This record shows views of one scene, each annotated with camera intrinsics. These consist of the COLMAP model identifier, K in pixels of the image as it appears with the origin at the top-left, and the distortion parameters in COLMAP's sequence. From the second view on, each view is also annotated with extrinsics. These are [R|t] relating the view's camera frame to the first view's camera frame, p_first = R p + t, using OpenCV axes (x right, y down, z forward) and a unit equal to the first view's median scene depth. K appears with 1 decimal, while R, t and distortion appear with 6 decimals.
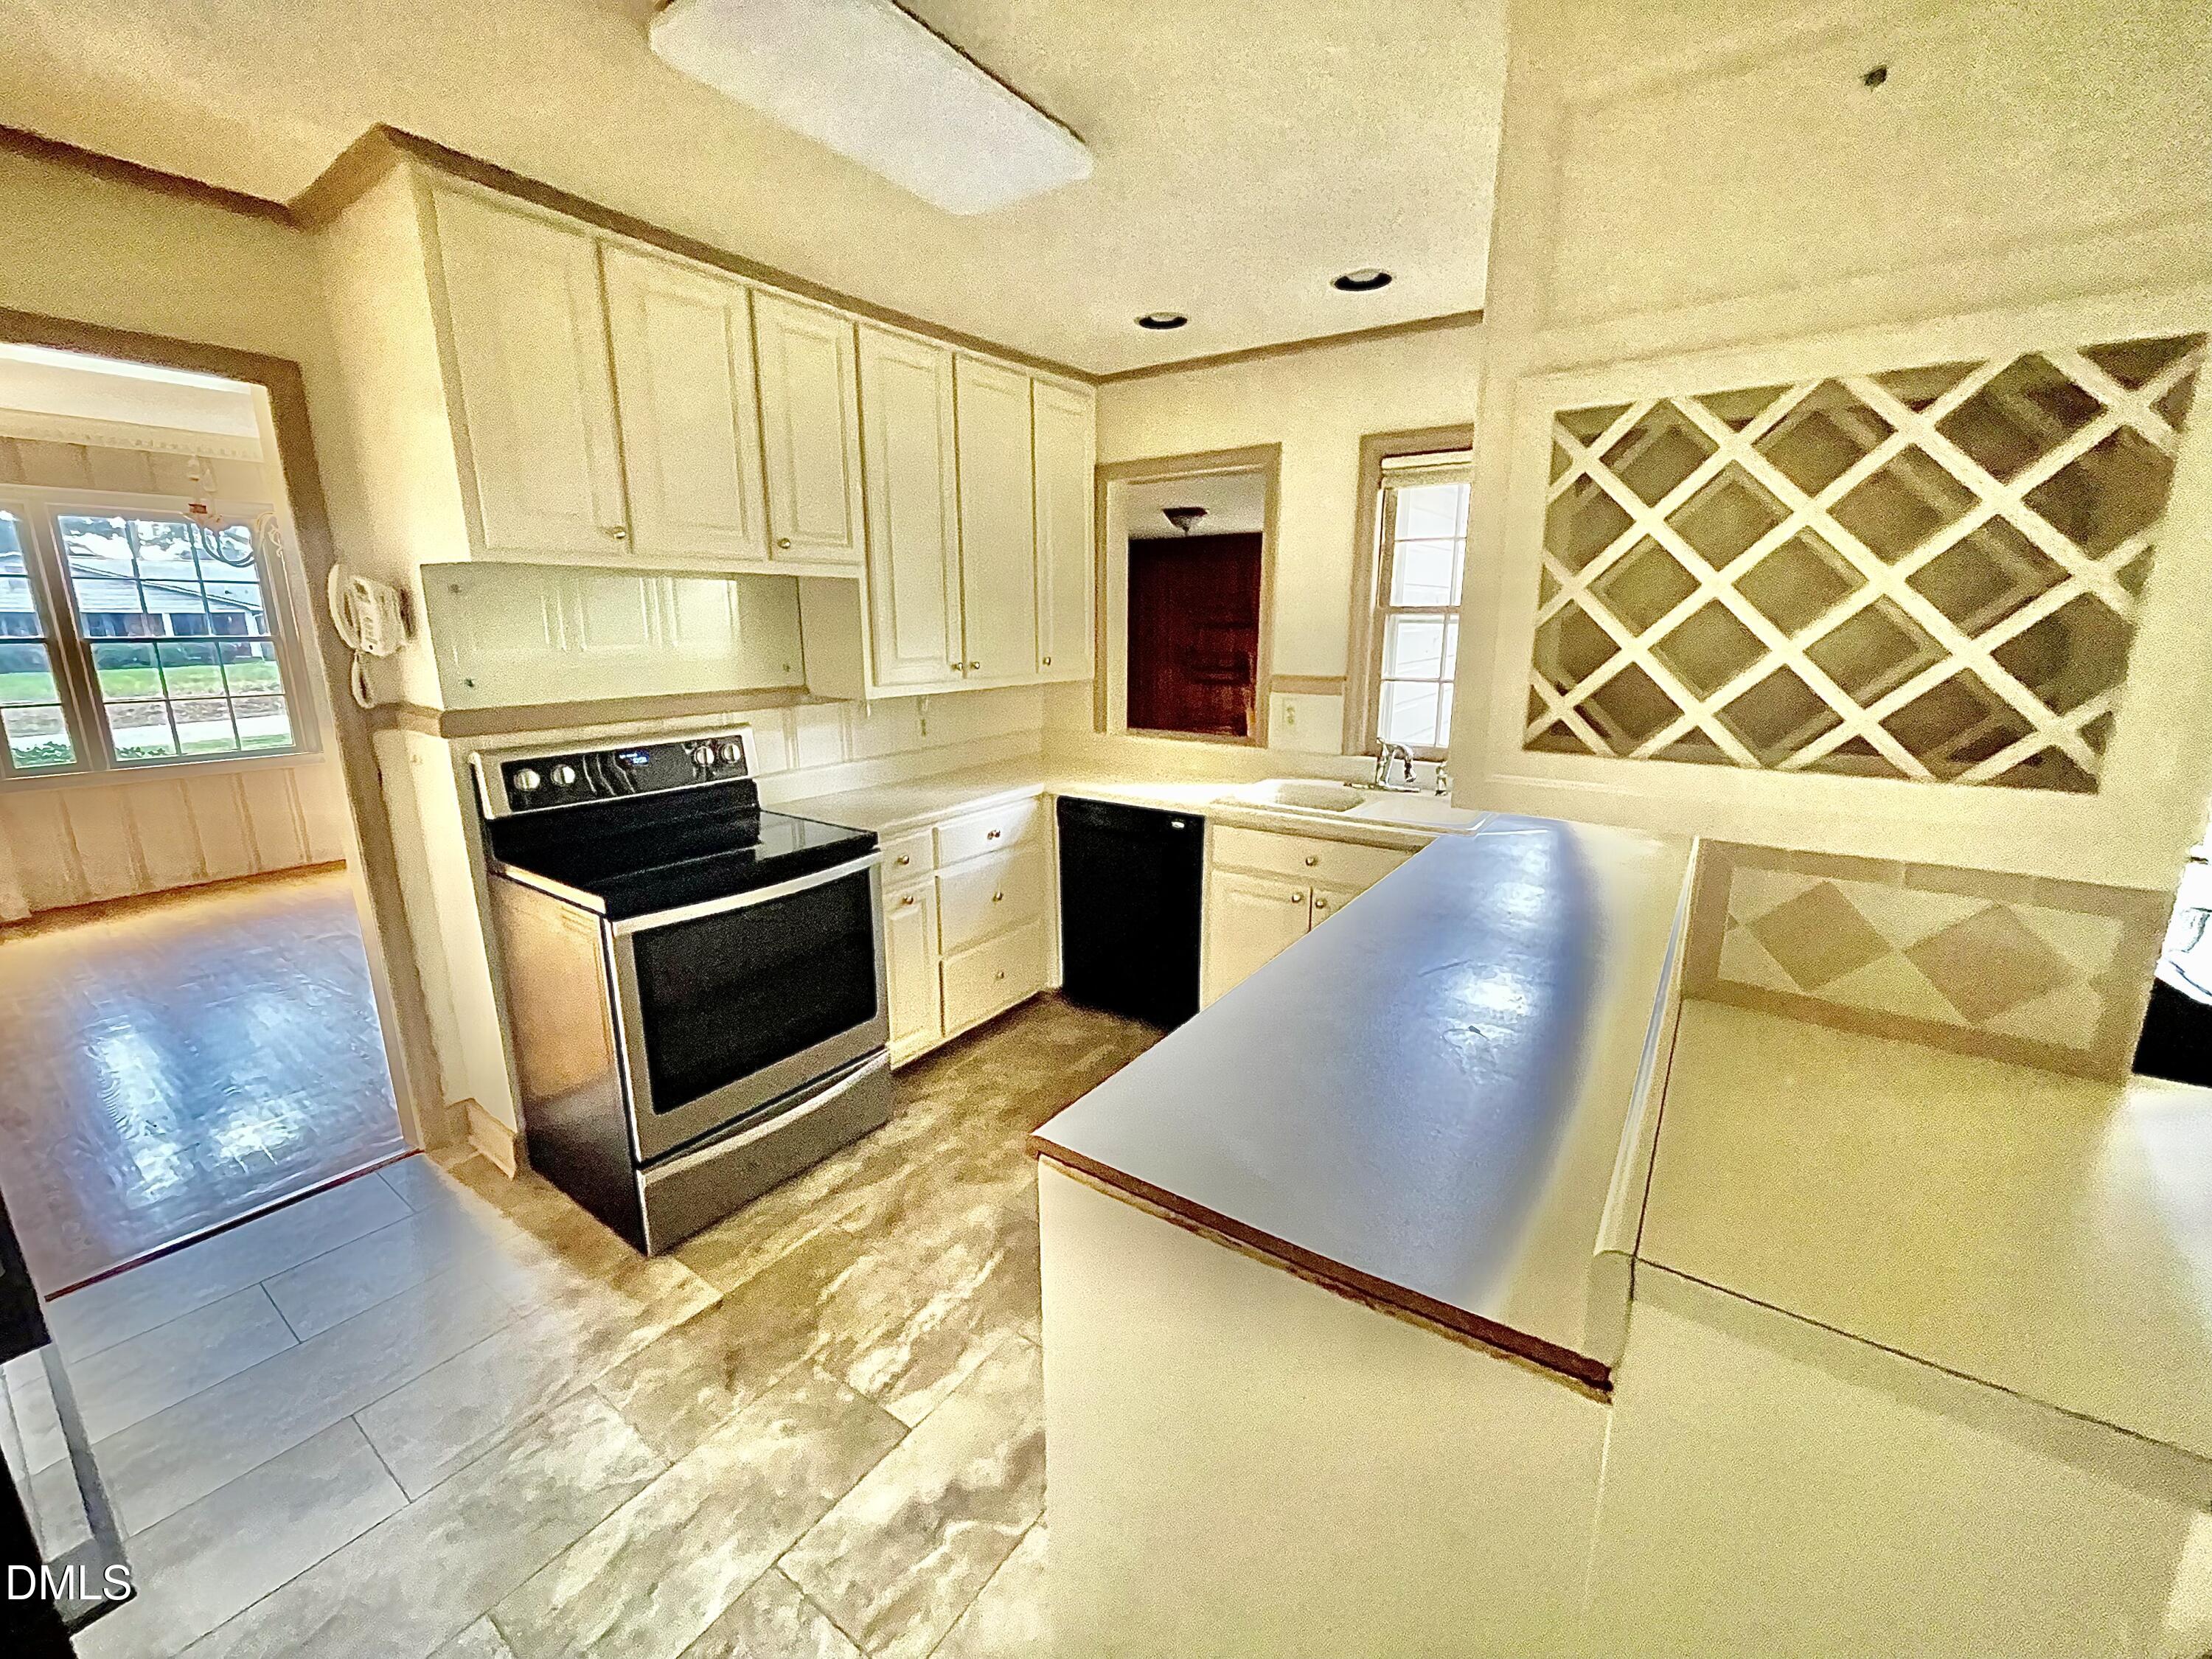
lens RADIAL K [[890.1, 0, 1105.7], [0, 890.1, 826.6], [0, 0, 1]] dist [-0.001423, -0.000711]
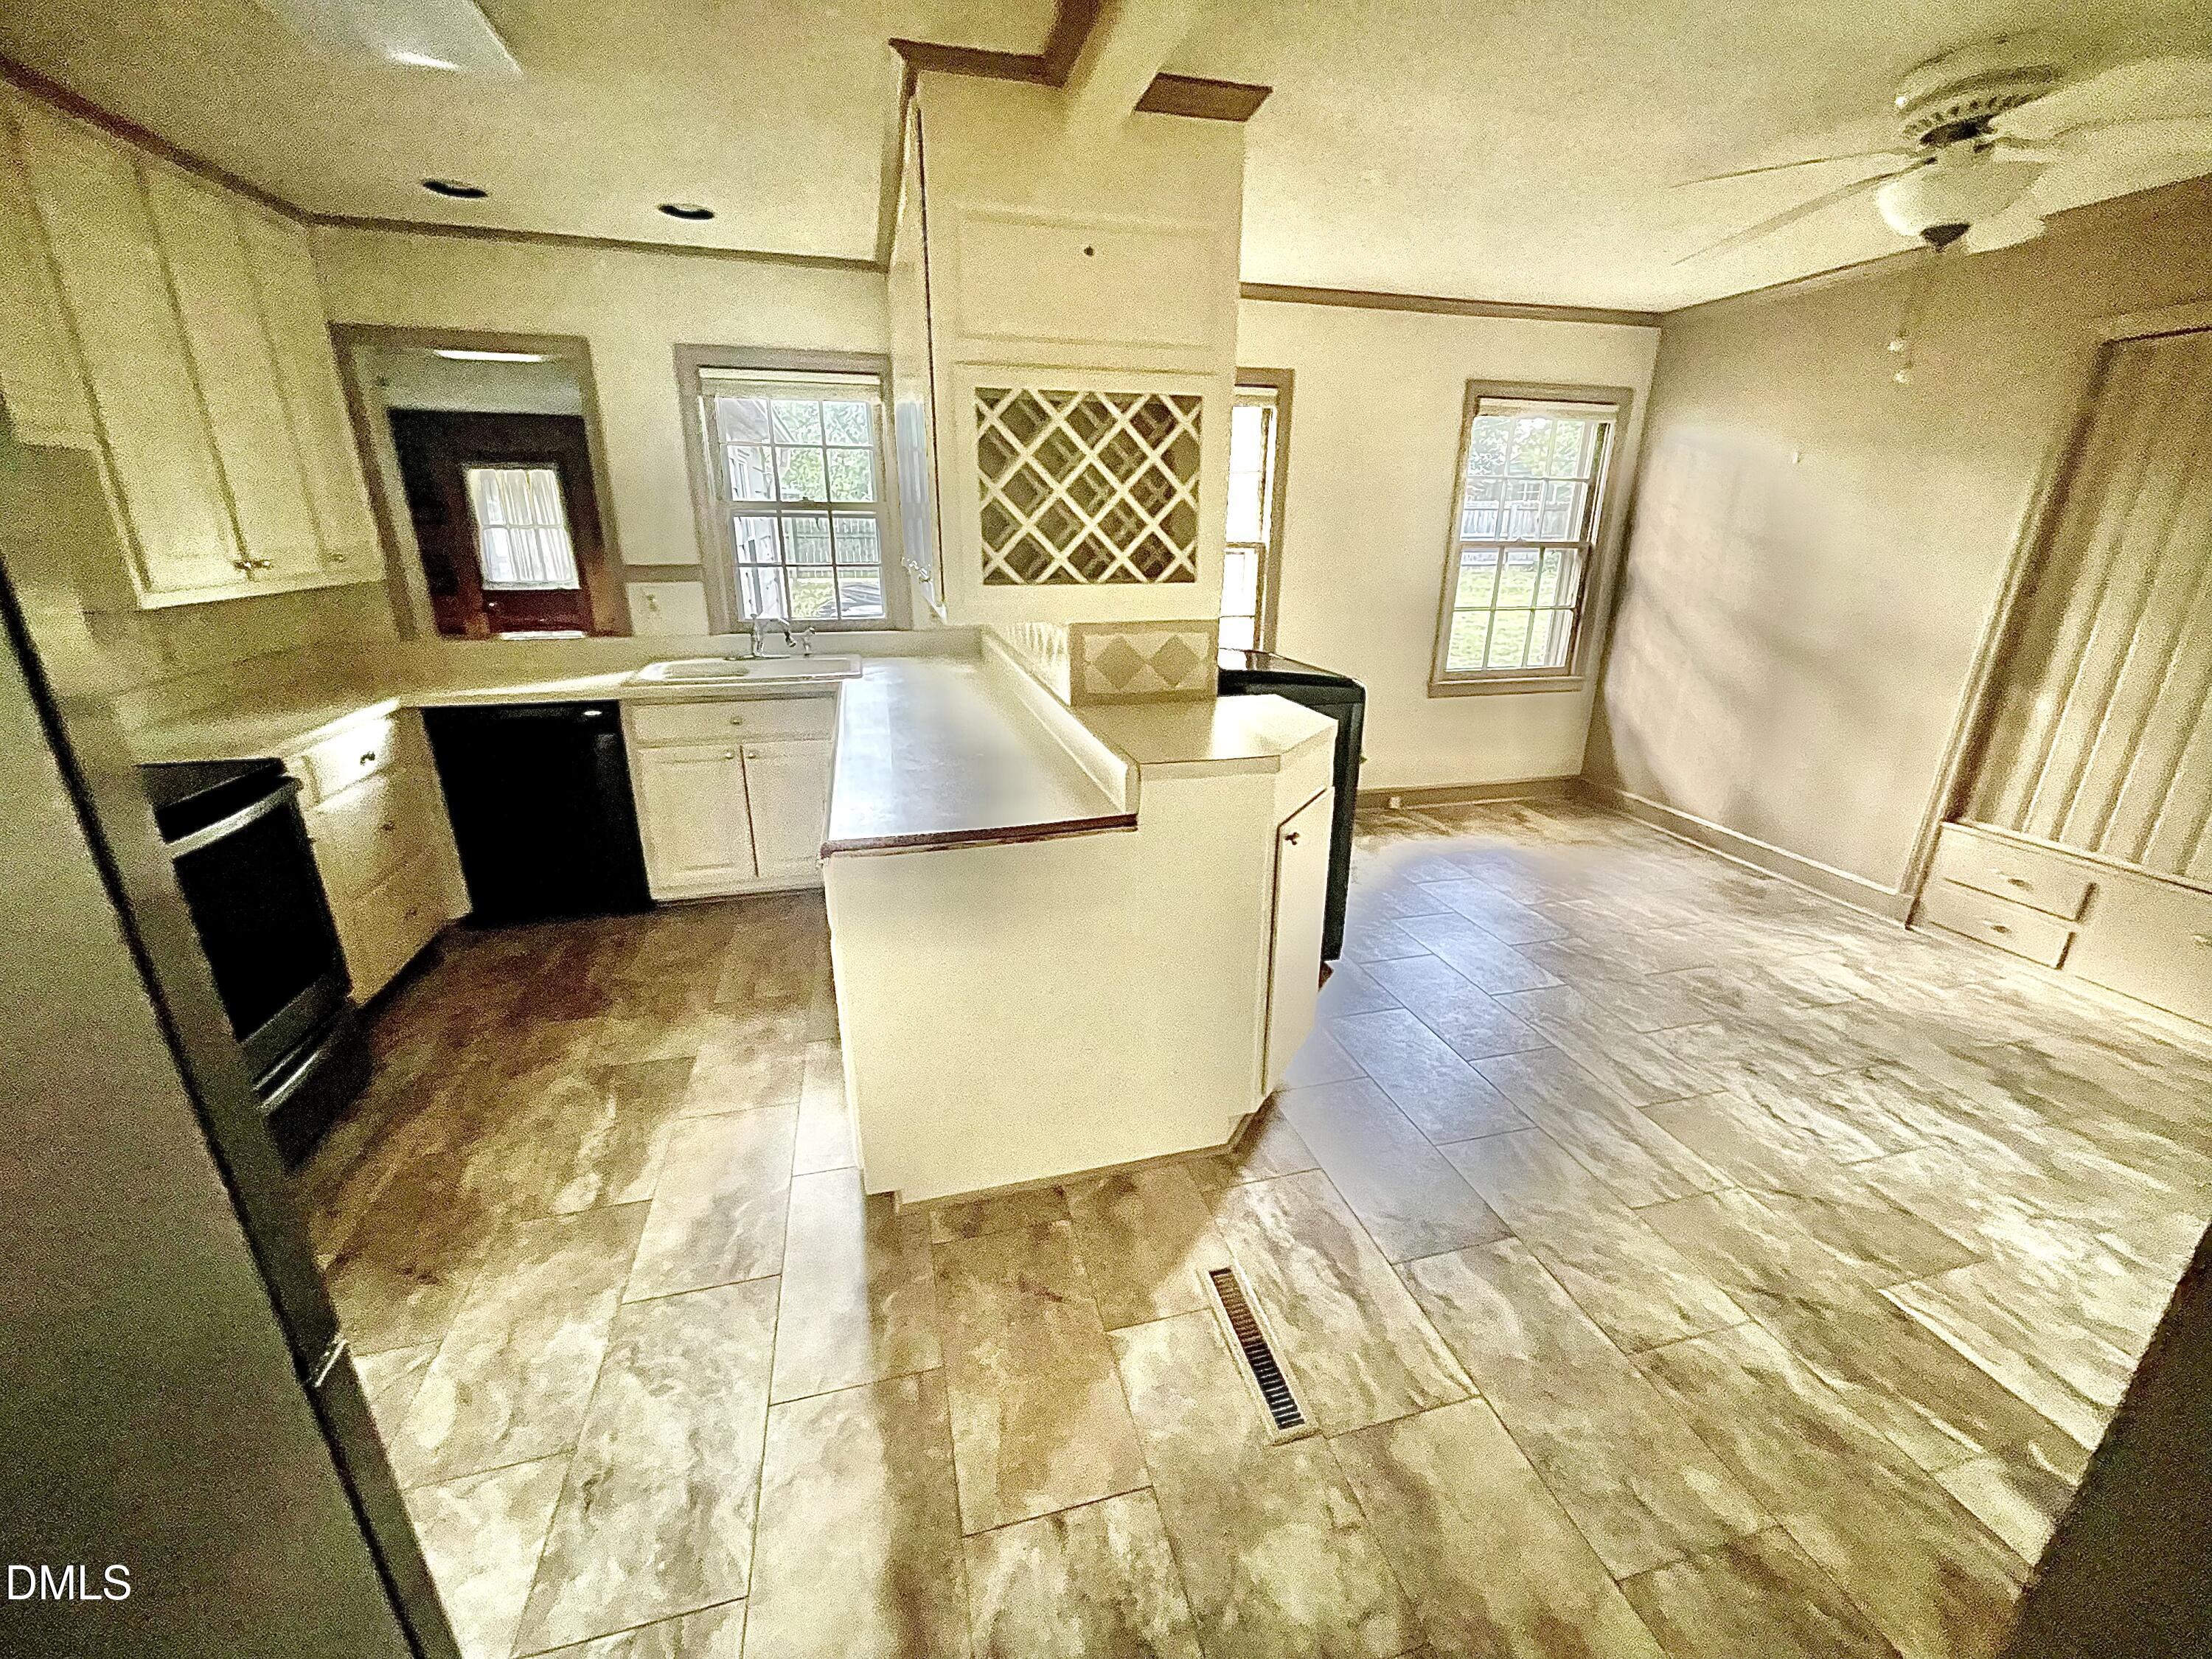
lens RADIAL K [[890.1, 0, 1107.1], [0, 890.1, 828.5], [0, 0, 1]] dist [-0.001423, -0.000711]
pose [[0.647416, -0.243864, 0.722068, -0.778977], [0.167806, 0.969787, 0.177069, 0.114013], [-0.743433, 0.006530, 0.668778, -0.366761]]
